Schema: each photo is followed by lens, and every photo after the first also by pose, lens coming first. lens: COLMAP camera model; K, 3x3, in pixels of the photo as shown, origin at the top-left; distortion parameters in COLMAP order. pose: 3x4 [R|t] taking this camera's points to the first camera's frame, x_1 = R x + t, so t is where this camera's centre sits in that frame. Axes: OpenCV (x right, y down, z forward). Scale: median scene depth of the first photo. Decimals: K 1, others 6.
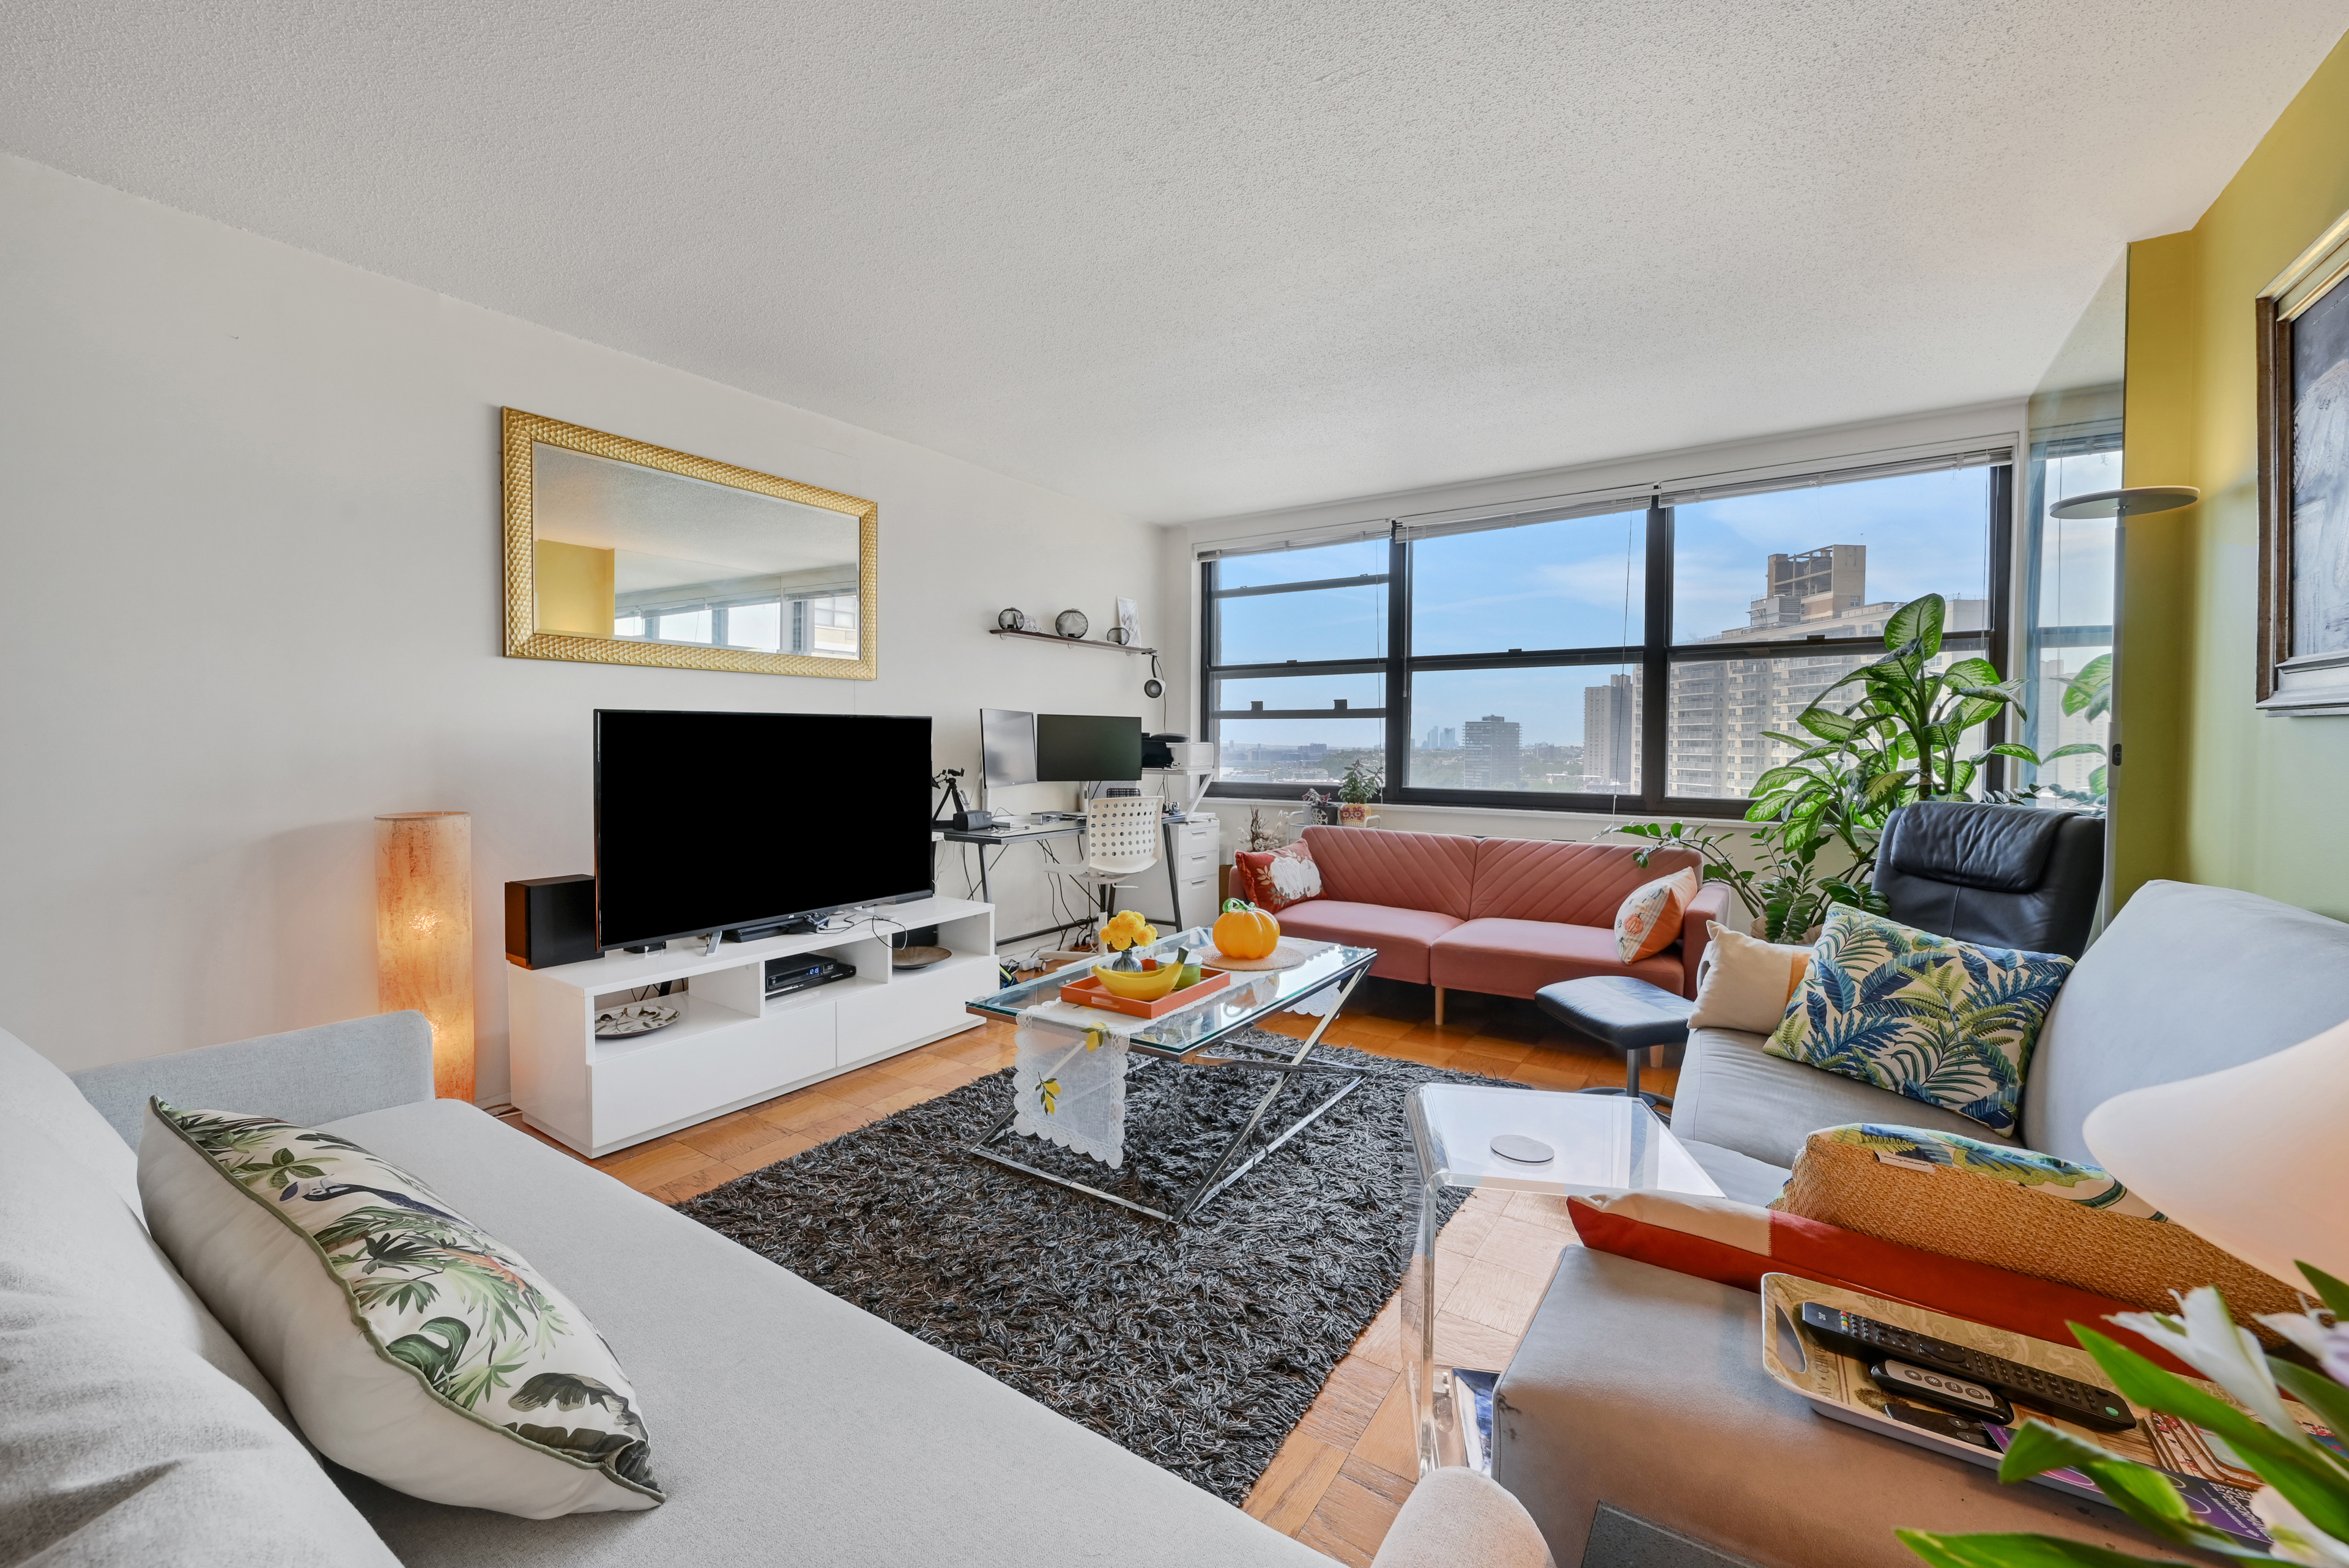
lens RADIAL K [[927.7, 0, 1162.8], [0, 927.7, 762.7], [0, 0, 1]] dist [-0.002422, 0.000211]
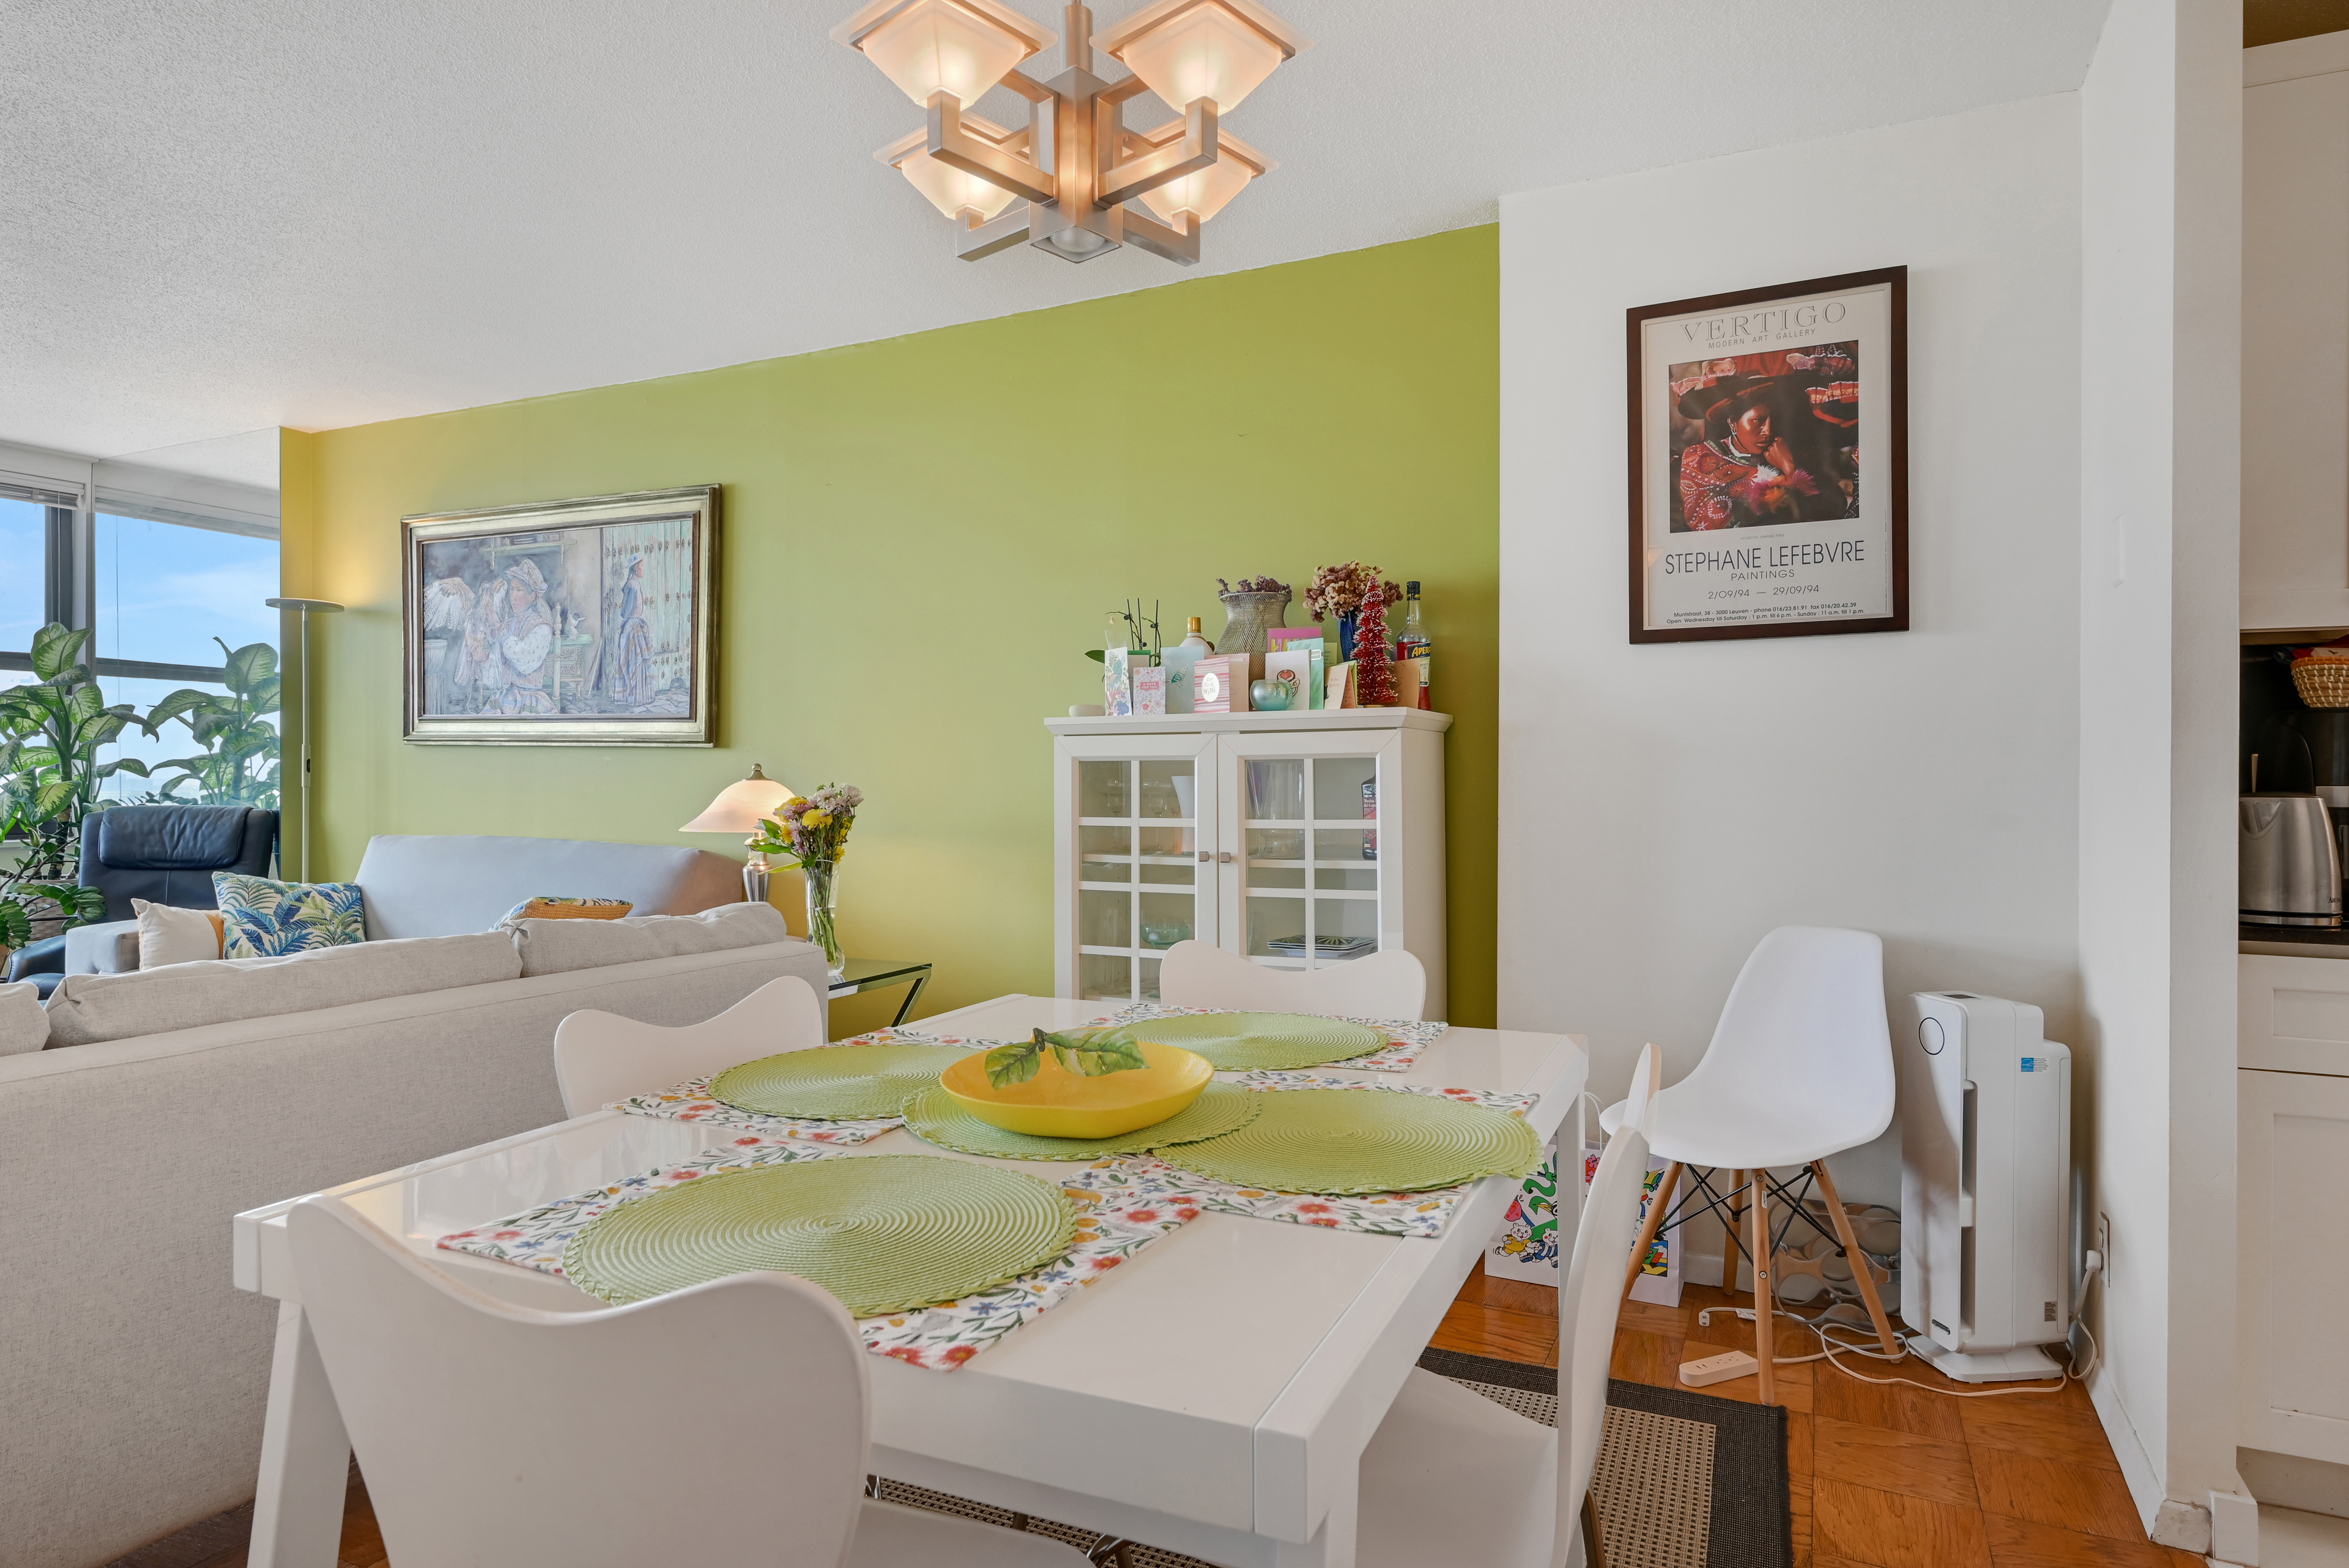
lens RADIAL K [[1296.9, 0, 1189.1], [0, 1296.9, 781.9], [0, 0, 1]] dist [-0.004466, -0.001805]
pose [[-0.160947, -0.010932, 0.986903, -0.793917], [0.018327, 0.999733, 0.014063, 0.008800], [-0.986793, 0.020351, -0.160704, -0.070832]]
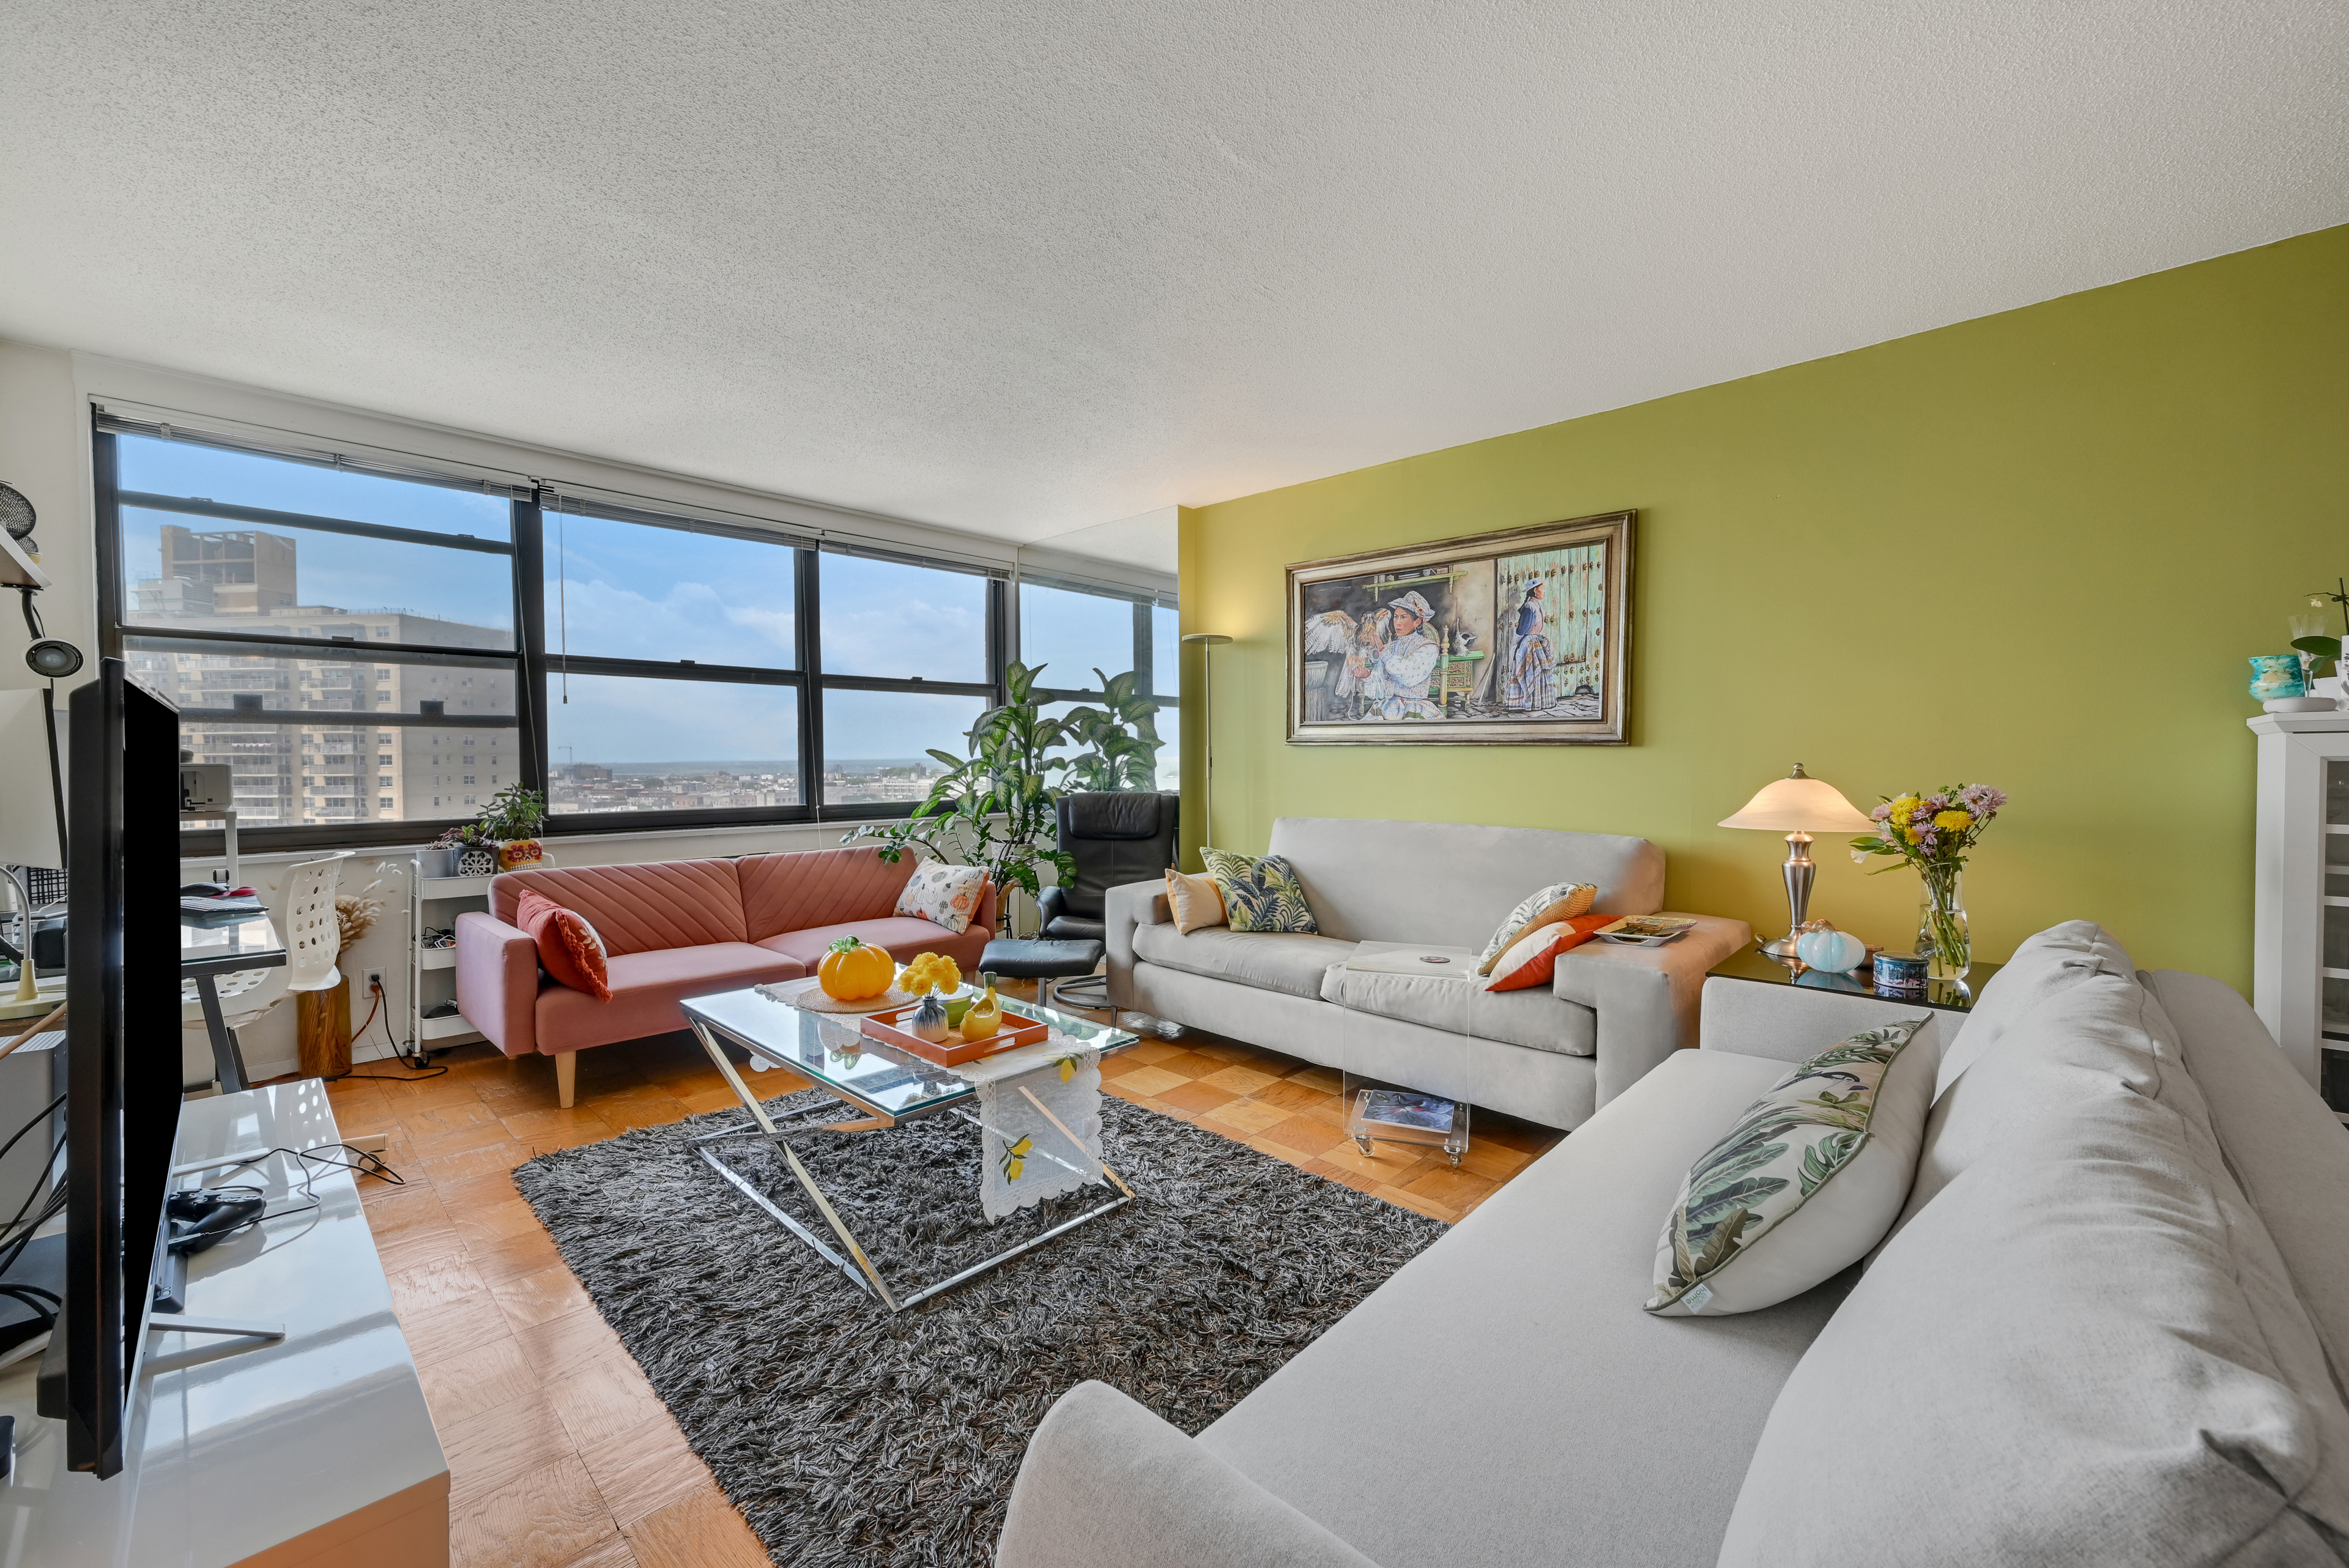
lens RADIAL K [[927.7, 0, 1191.0], [0, 927.7, 778.7], [0, 0, 1]] dist [-0.002422, 0.000211]
pose [[0.155356, -0.026764, 0.987496, -0.579537], [0.025553, 0.999407, 0.023066, -0.012320], [-0.987528, 0.021650, 0.155948, 0.416459]]
